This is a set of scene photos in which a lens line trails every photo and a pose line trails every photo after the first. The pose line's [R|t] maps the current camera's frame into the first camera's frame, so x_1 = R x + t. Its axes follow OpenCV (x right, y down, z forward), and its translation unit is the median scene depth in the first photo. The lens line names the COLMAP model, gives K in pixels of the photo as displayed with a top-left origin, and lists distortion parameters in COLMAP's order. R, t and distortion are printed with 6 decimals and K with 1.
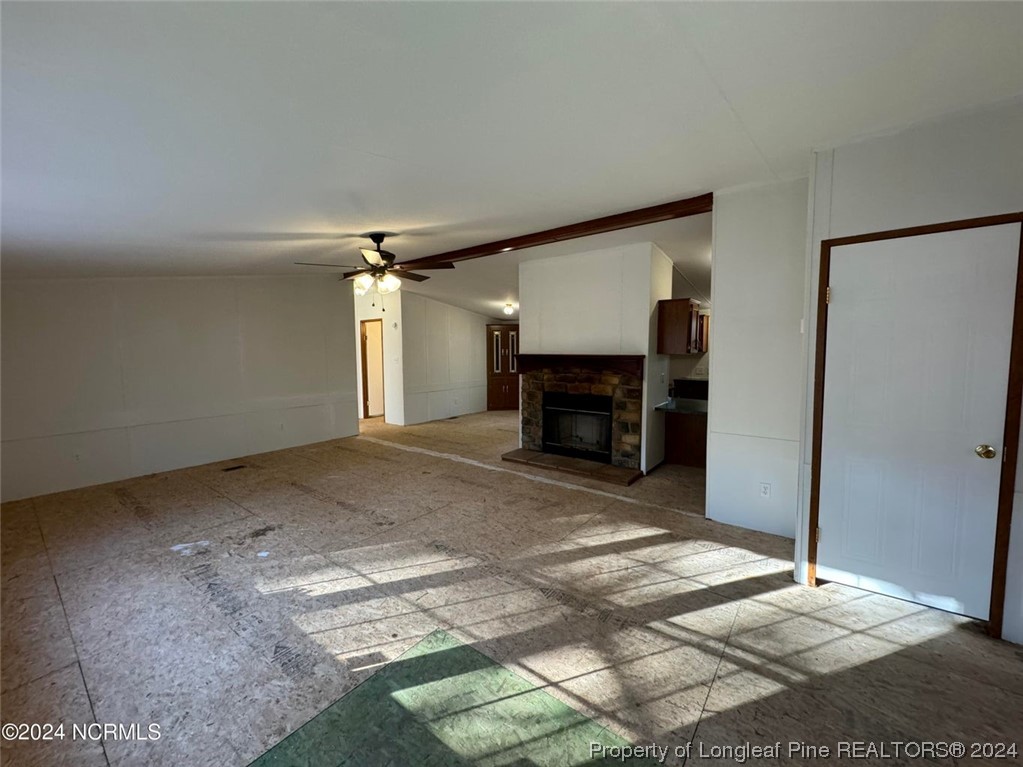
lens RADIAL K [[410.7, 0, 508.3], [0, 410.7, 379.4], [0, 0, 1]] dist [-0.000015, -0.000032]
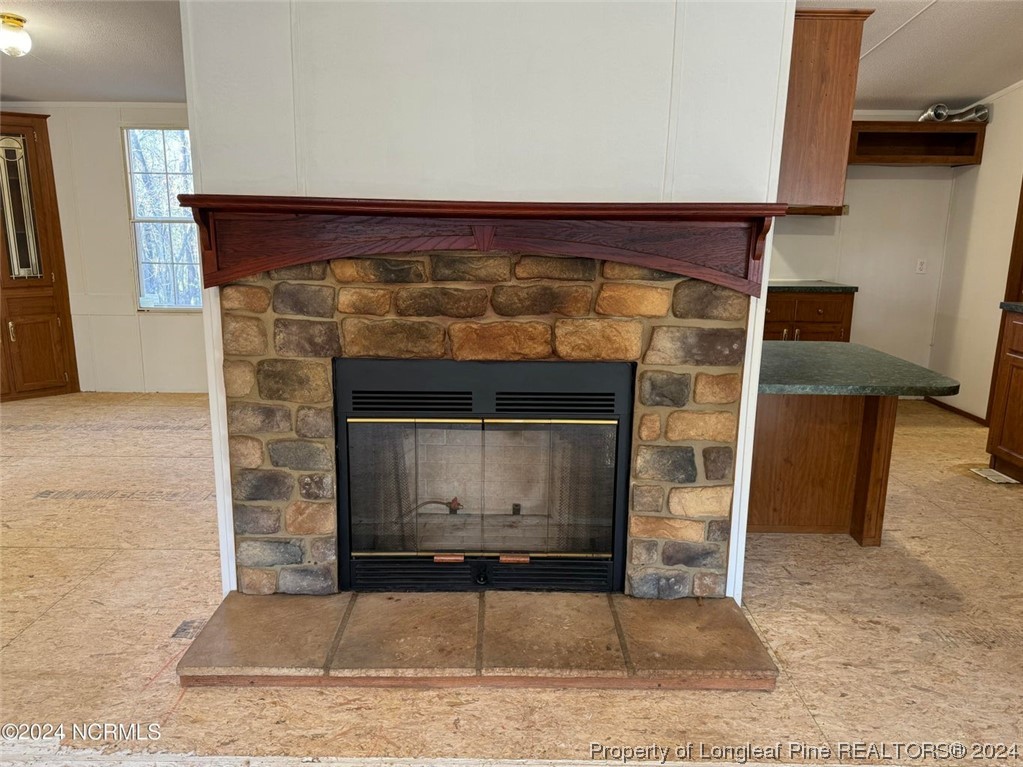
lens RADIAL K [[750.7, 0, 515.5], [0, 750.7, 383.0], [0, 0, 1]] dist [0.050384, -0.053024]
pose [[0.782959, -0.115771, 0.611206, -0.121710], [0.029893, 0.988397, 0.148922, -0.021753], [-0.621355, -0.098329, 0.777335, 0.685273]]
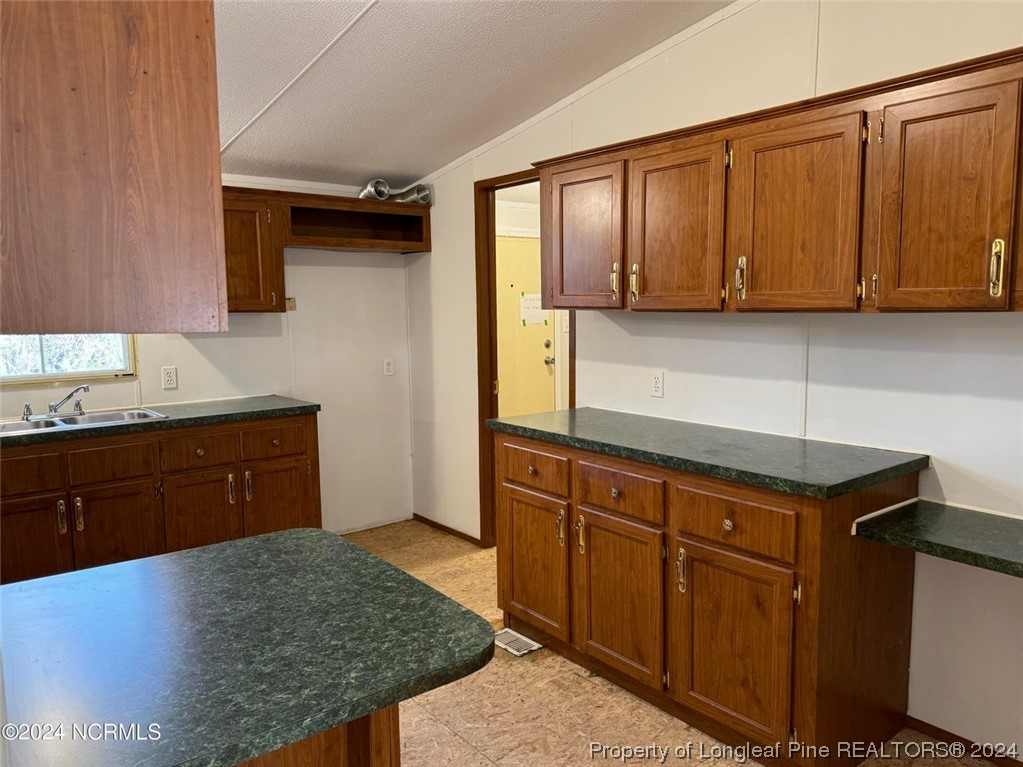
lens RADIAL K [[740.4, 0, 507.8], [0, 740.4, 385.8], [0, 0, 1]] dist [0.141545, -0.172647]
pose [[0.239822, -0.107198, 0.964880, 0.205873], [0.086757, 0.992275, 0.088678, -0.056864], [-0.966933, 0.062443, 0.247270, 0.835484]]
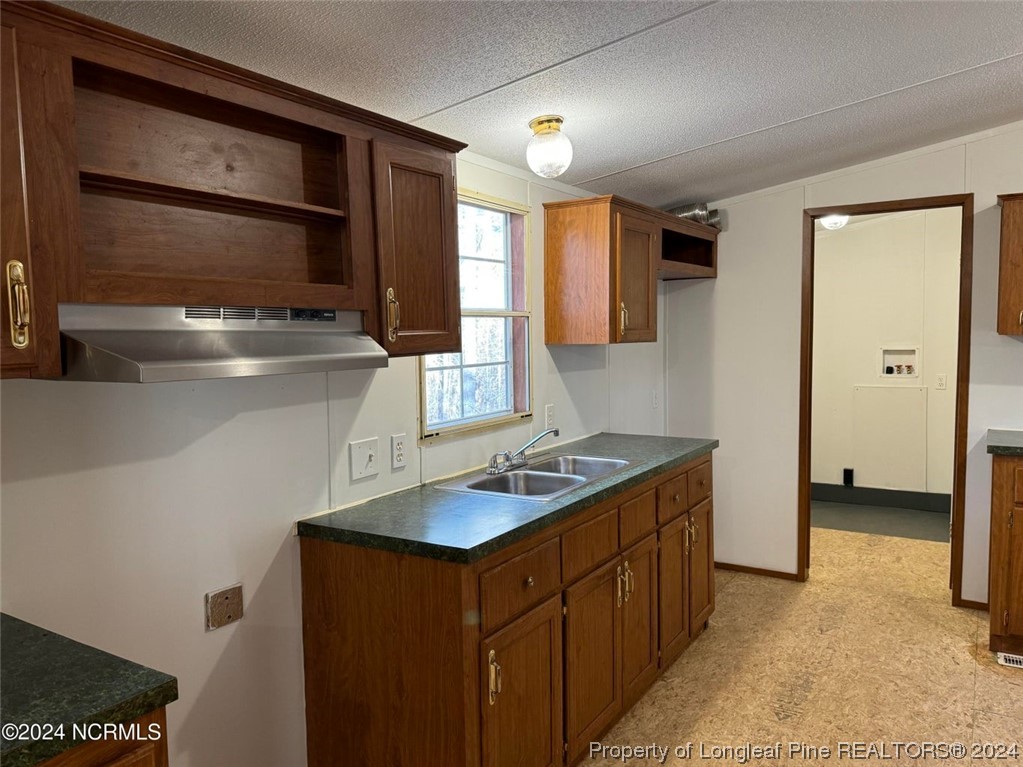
lens RADIAL K [[750.7, 0, 515.5], [0, 750.7, 383.0], [0, 0, 1]] dist [0.050384, -0.053024]
pose [[-0.096783, -0.066871, 0.993057, 0.211380], [0.090271, 0.993039, 0.075668, -0.115397], [-0.991203, 0.096968, -0.090073, 1.510331]]
